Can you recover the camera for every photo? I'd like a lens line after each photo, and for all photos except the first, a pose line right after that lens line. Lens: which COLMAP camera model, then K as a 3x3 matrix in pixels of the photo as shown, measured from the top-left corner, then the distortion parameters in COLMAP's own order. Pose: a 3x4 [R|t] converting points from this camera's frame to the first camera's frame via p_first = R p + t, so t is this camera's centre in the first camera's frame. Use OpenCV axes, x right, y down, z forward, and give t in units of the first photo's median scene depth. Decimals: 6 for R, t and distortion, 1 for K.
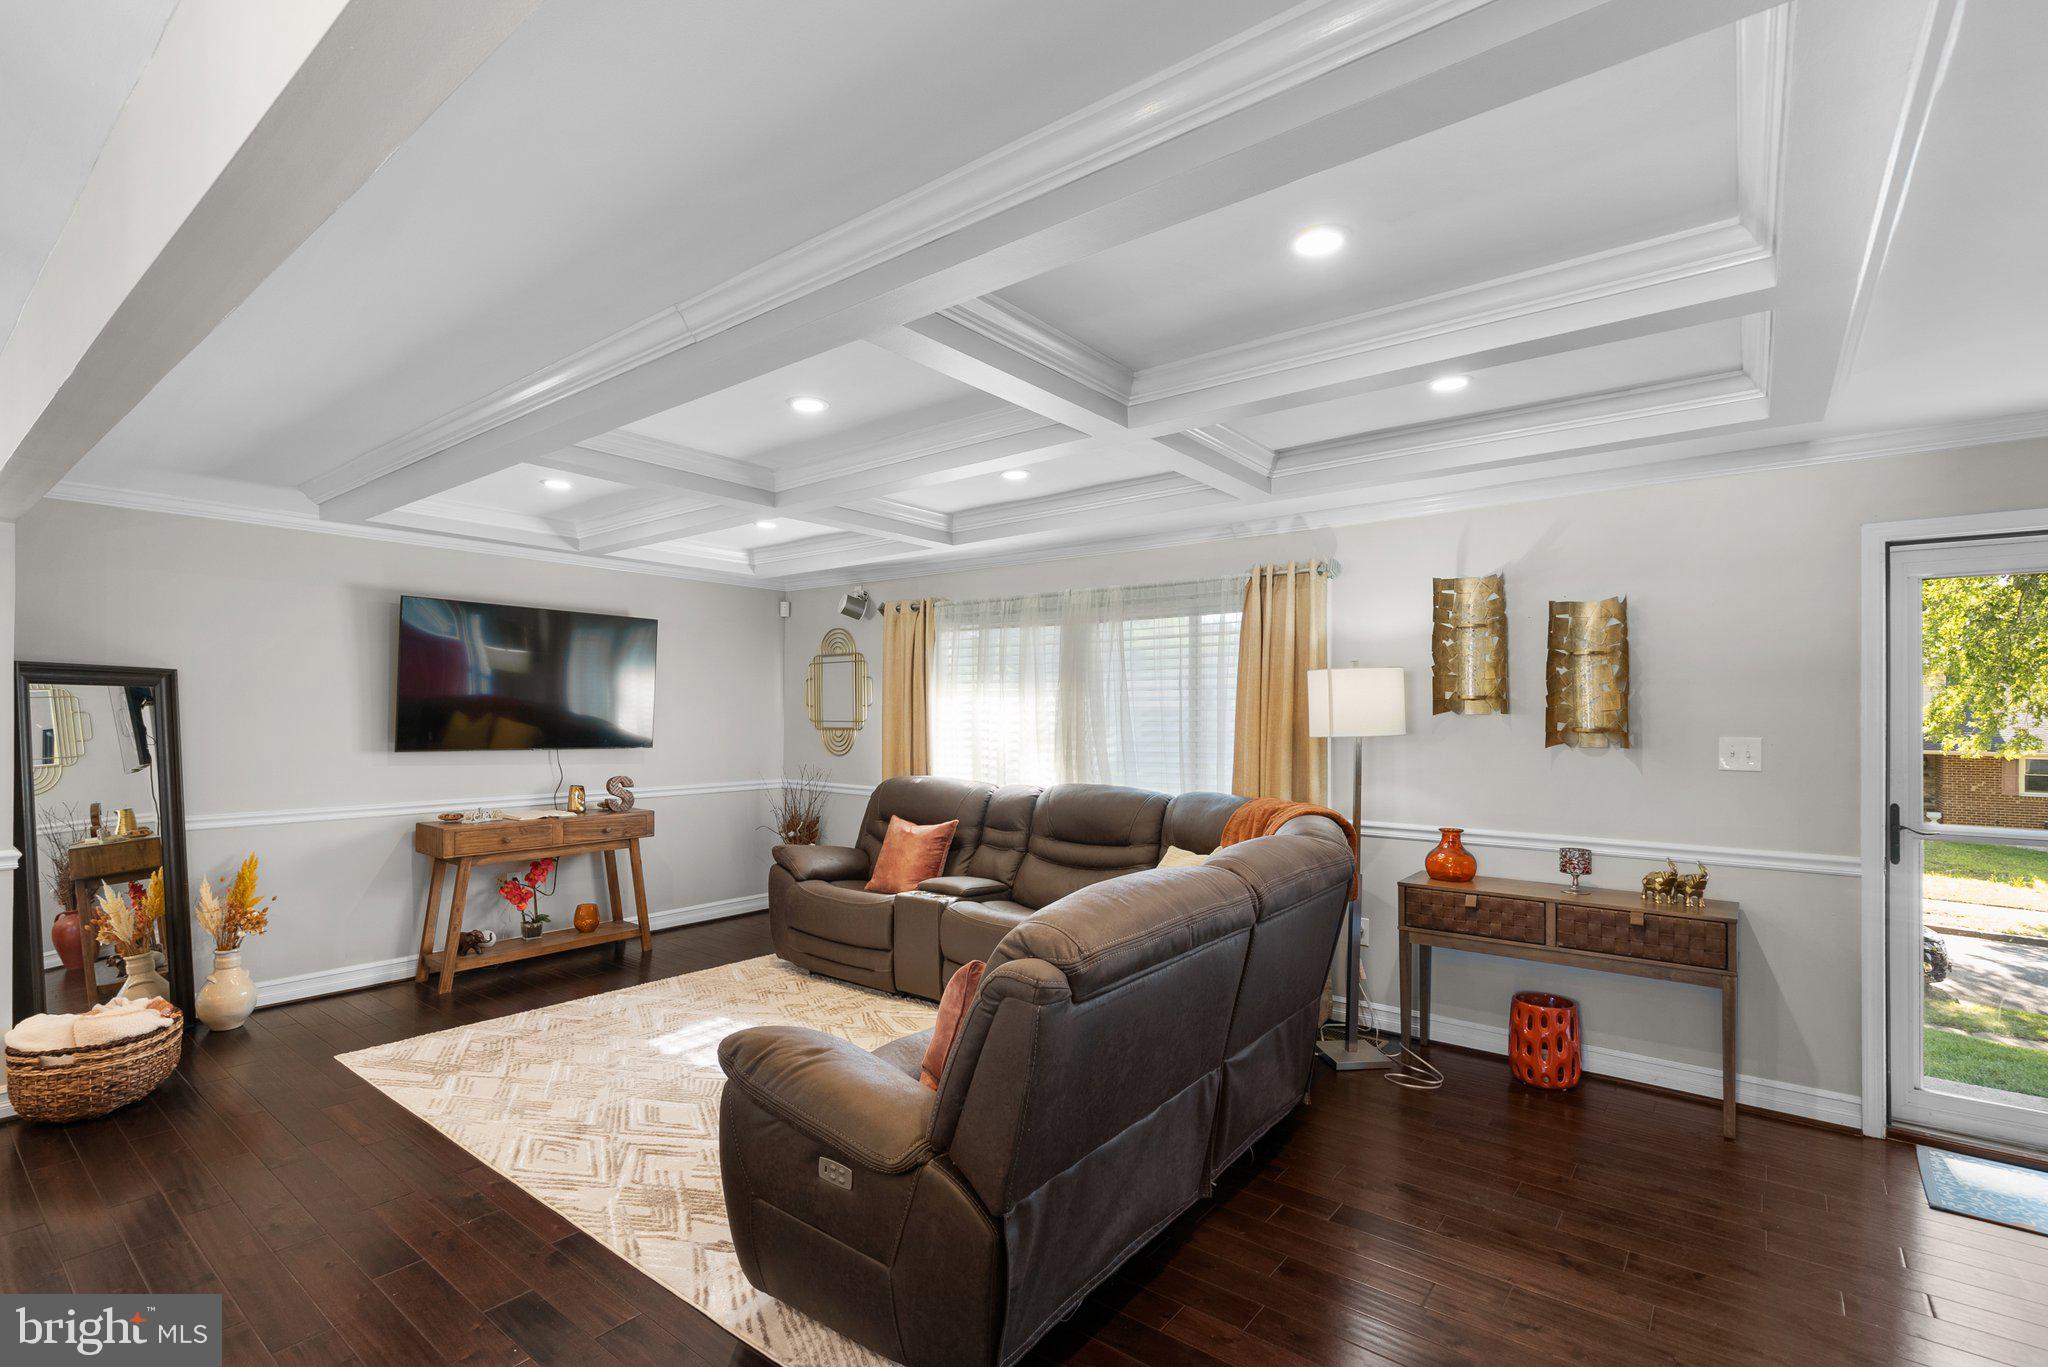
lens RADIAL K [[946.0, 0, 1026.5], [0, 946.0, 713.7], [0, 0, 1]] dist [-0.002531, 0.000621]
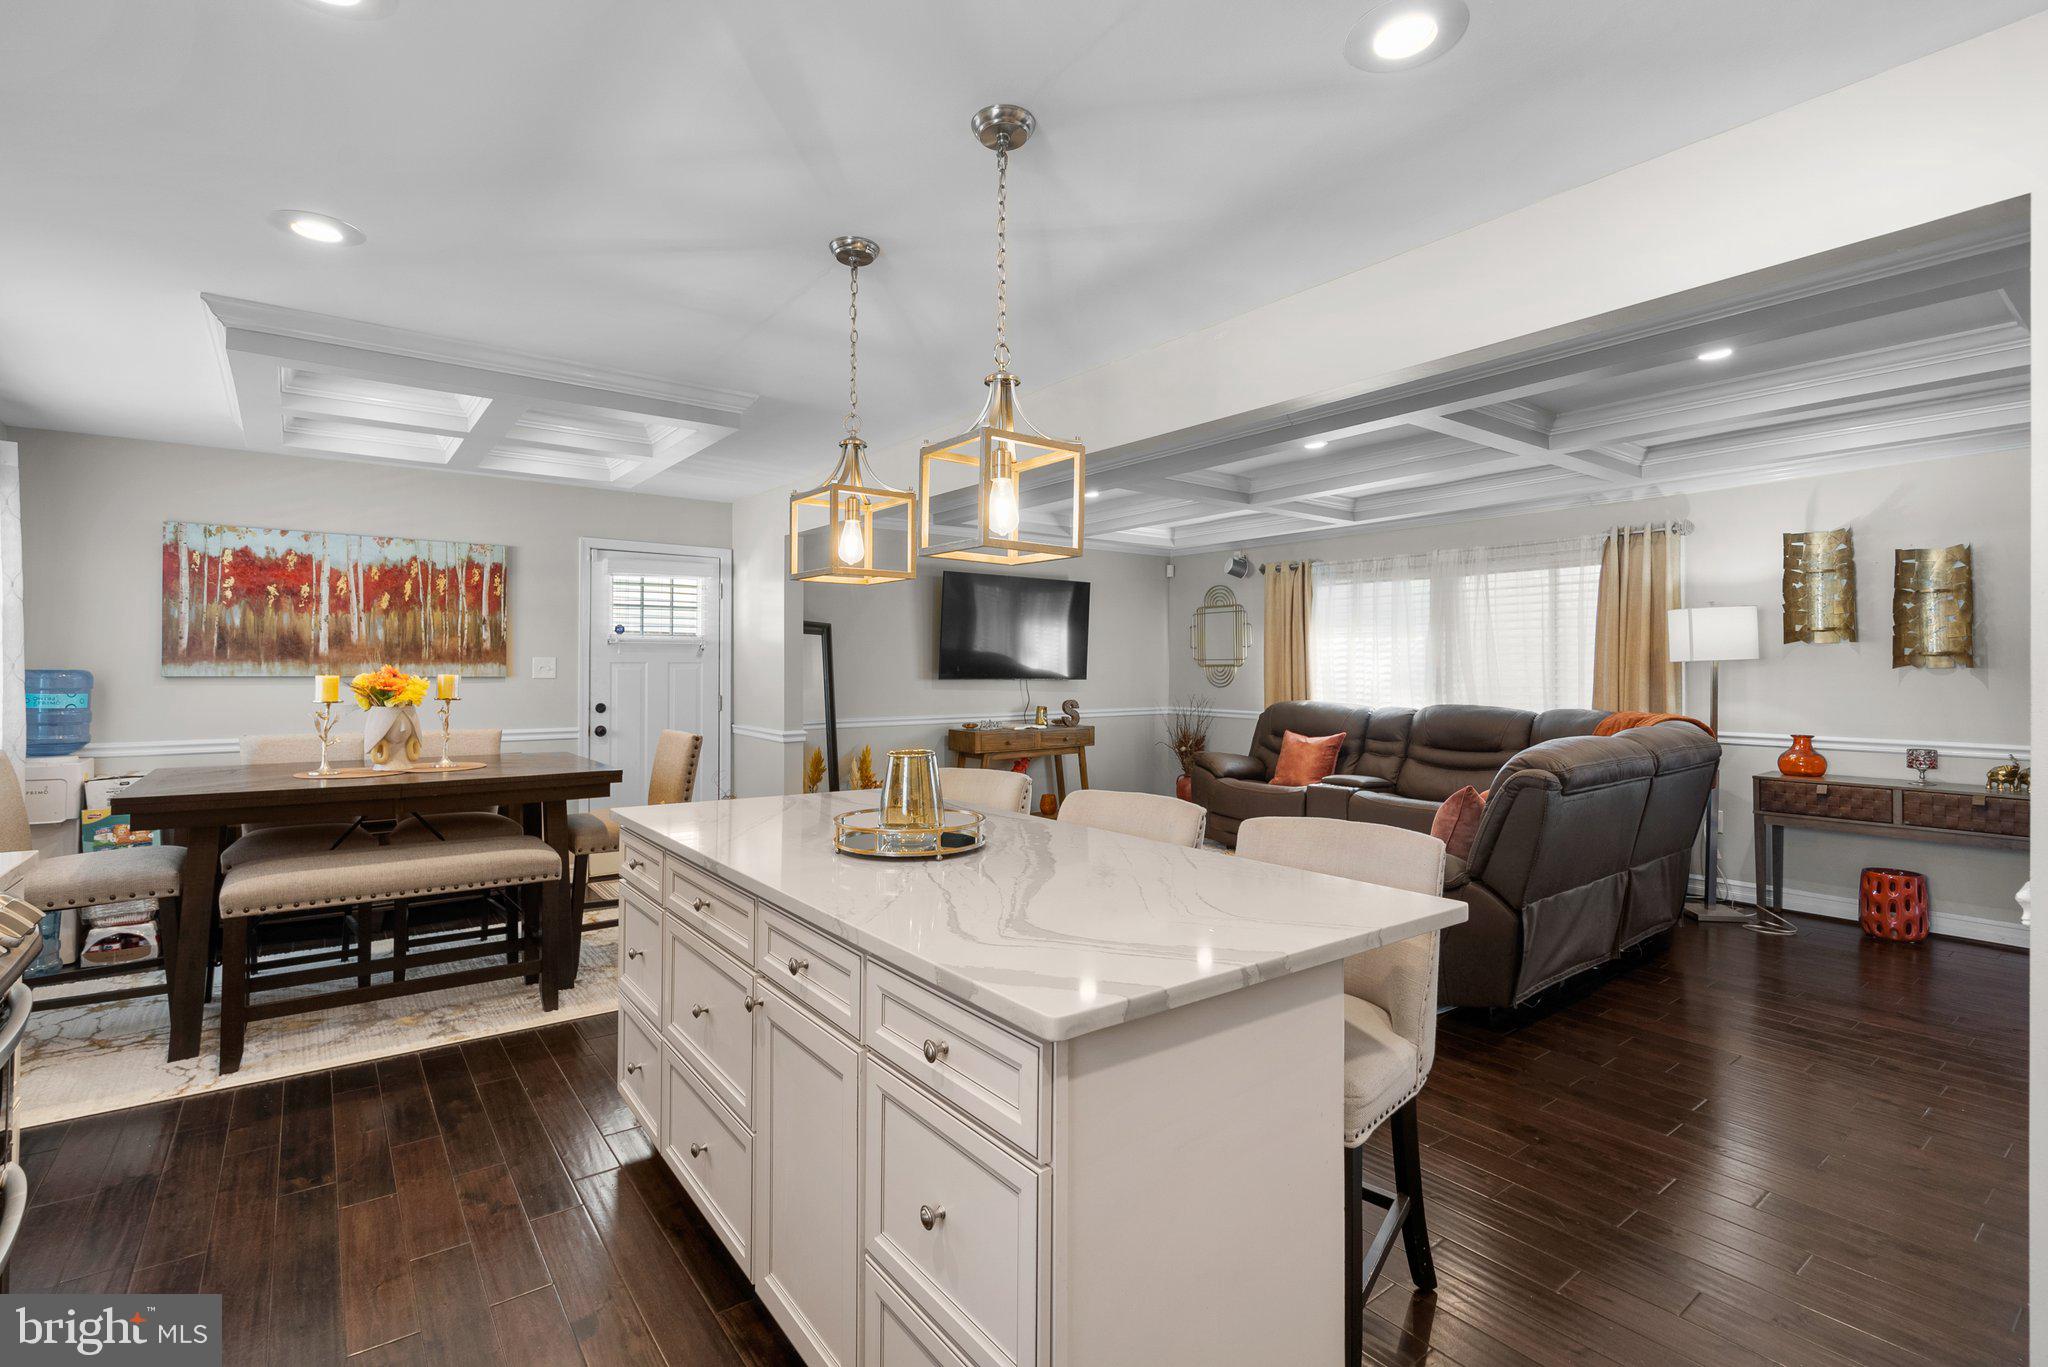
lens RADIAL K [[946.0, 0, 1014.4], [0, 946.0, 661.0], [0, 0, 1]] dist [-0.002531, 0.000621]
pose [[0.965211, -0.005819, -0.261407, -0.200680], [0.004324, 0.999971, -0.006294, 0.024773], [0.261436, 0.004945, 0.965208, -0.418072]]
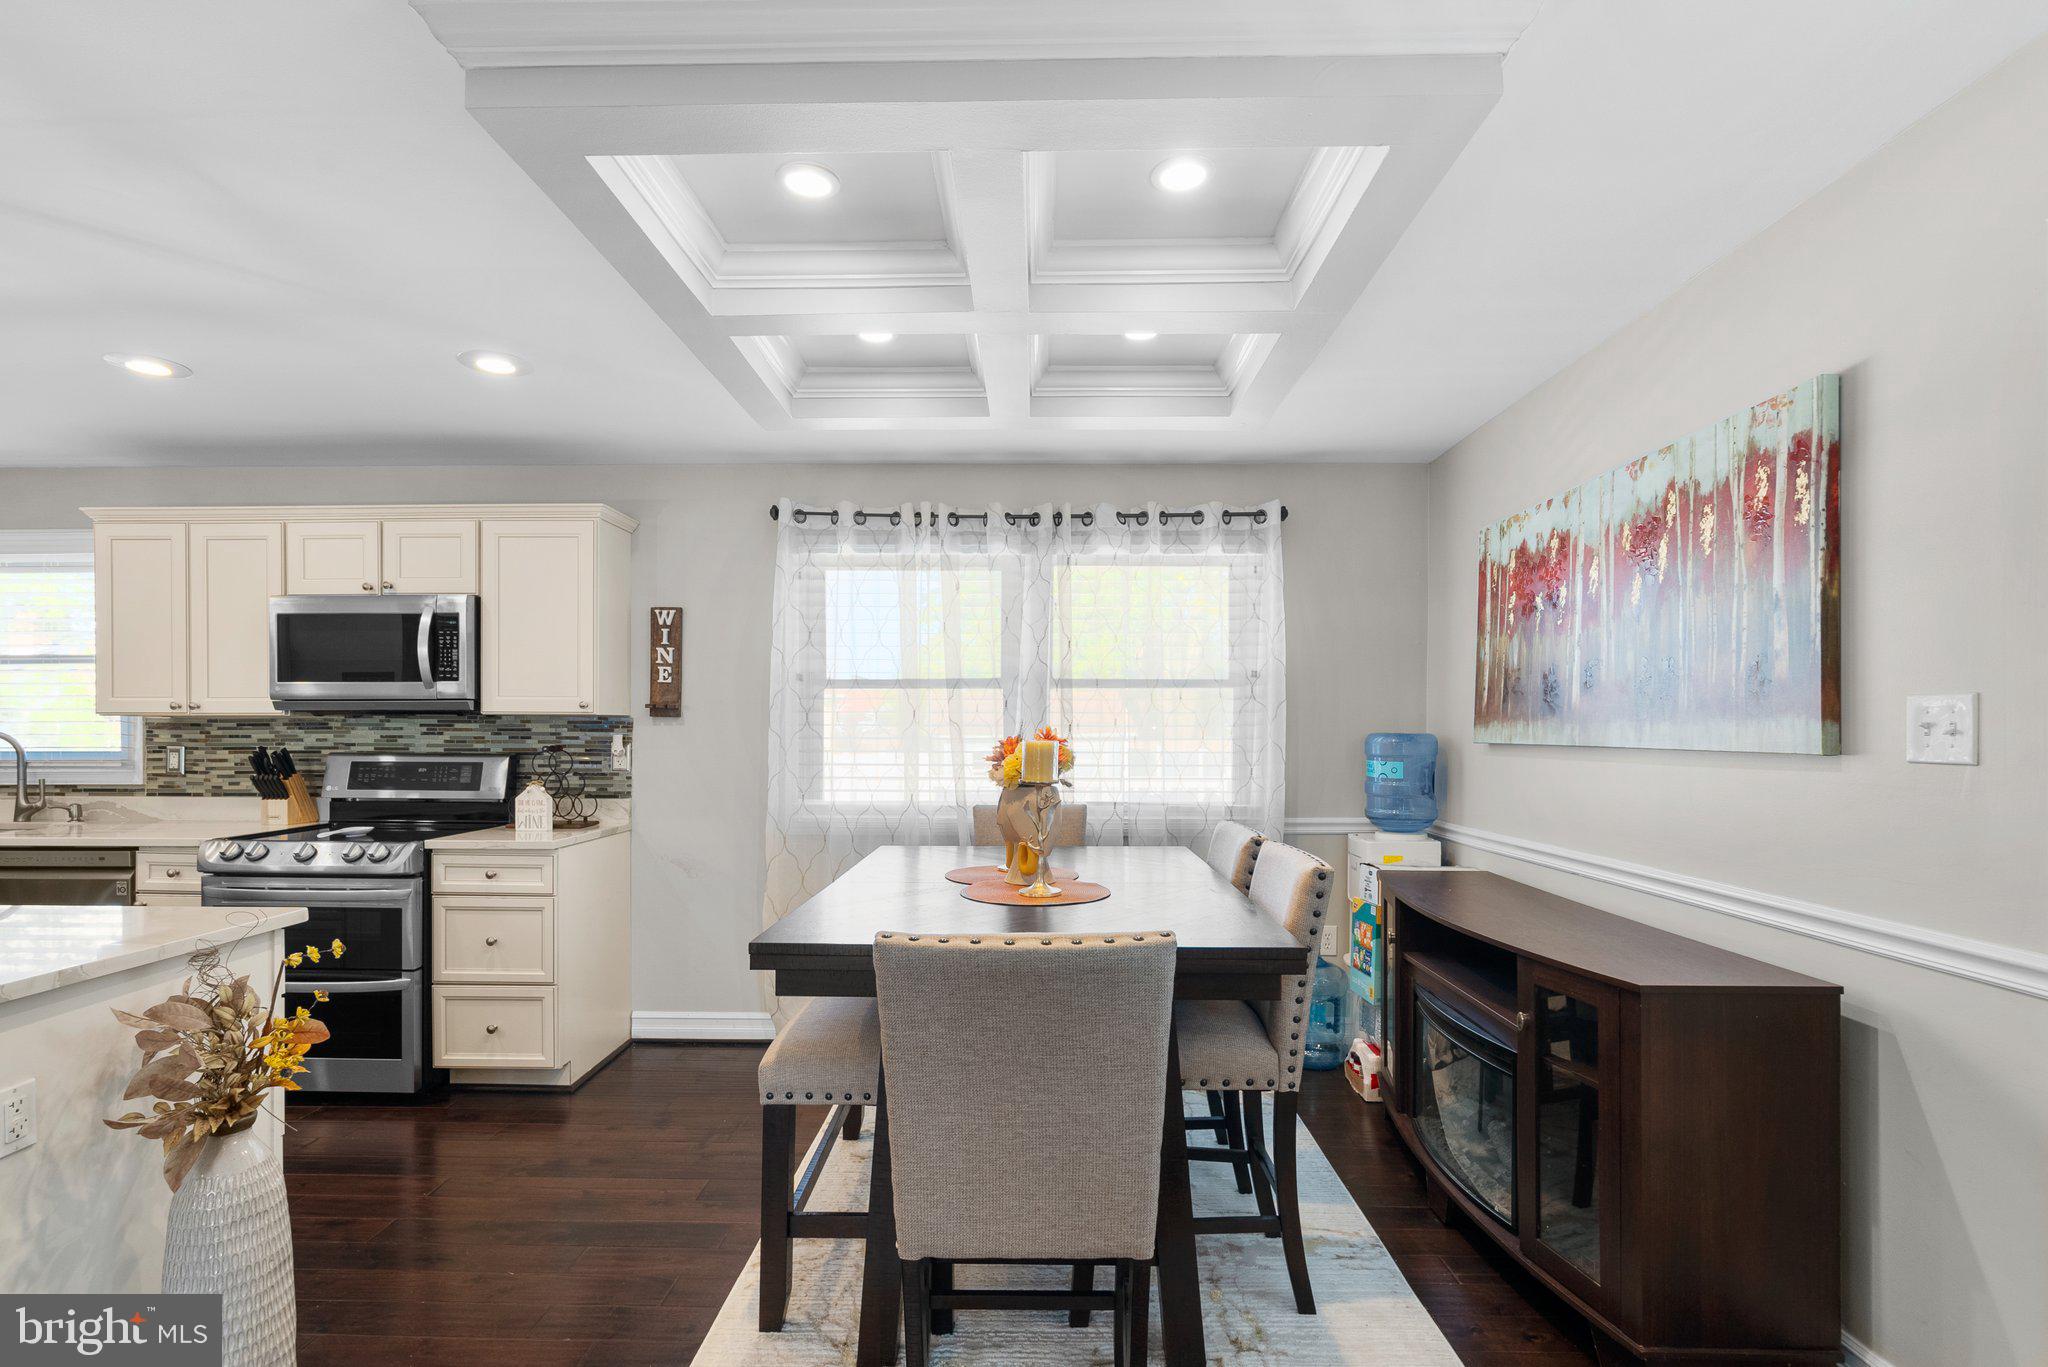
lens RADIAL K [[946.0, 0, 1019.3], [0, 946.0, 737.7], [0, 0, 1]] dist [-0.002531, 0.000621]
pose [[-0.798753, -0.002626, -0.601653, -0.623675], [-0.002952, 0.999996, -0.000445, 0.028577], [0.601652, 0.001421, -0.798757, 0.730937]]
